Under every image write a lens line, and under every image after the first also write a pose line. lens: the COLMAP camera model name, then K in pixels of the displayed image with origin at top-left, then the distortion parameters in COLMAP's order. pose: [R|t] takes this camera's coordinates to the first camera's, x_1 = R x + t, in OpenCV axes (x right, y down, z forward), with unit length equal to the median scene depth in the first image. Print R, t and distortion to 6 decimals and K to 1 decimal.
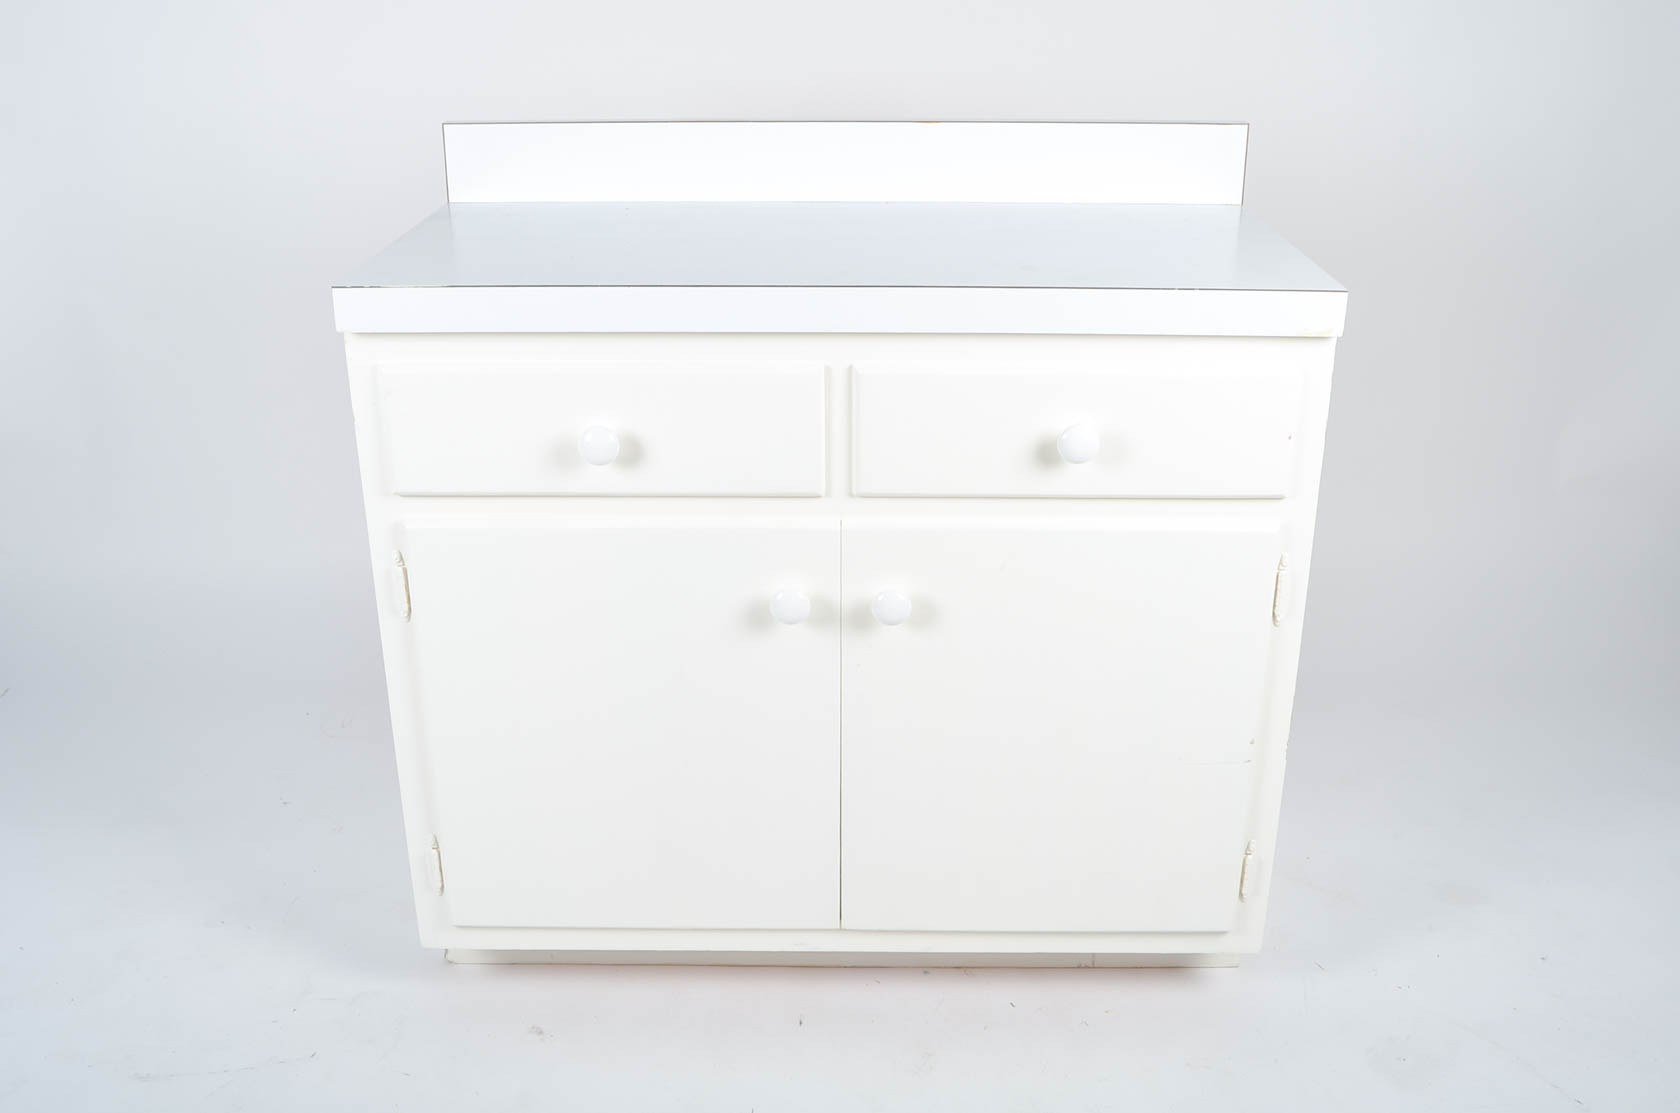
lens RADIAL K [[1587.1, 0, 833.1], [0, 1587.1, 551.5], [0, 0, 1]] dist [-0.049593, 0.000000]
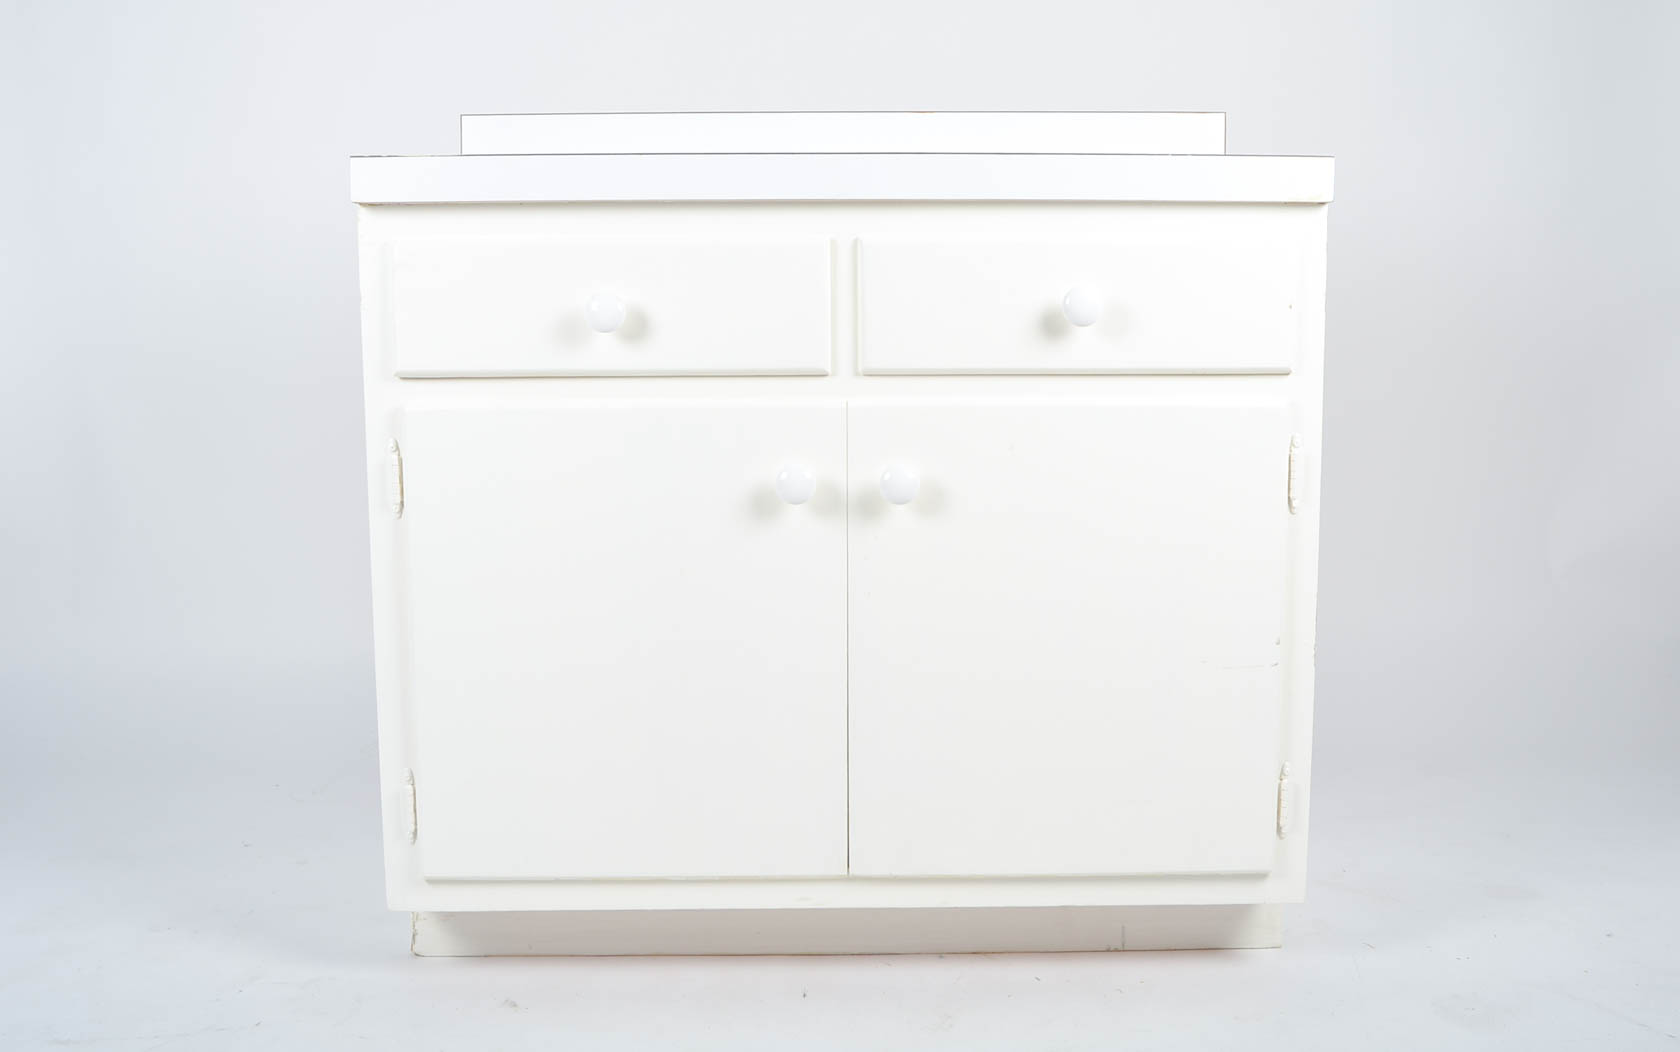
lens RADIAL K [[1578.1, 0, 846.8], [0, 1578.1, 519.2], [0, 0, 1]] dist [-0.048480, 0.000000]
pose [[0.999778, -0.003258, 0.020834, -0.015739], [0.008741, 0.963155, -0.268804, 0.310411], [-0.019191, 0.268926, 0.962970, 0.070960]]
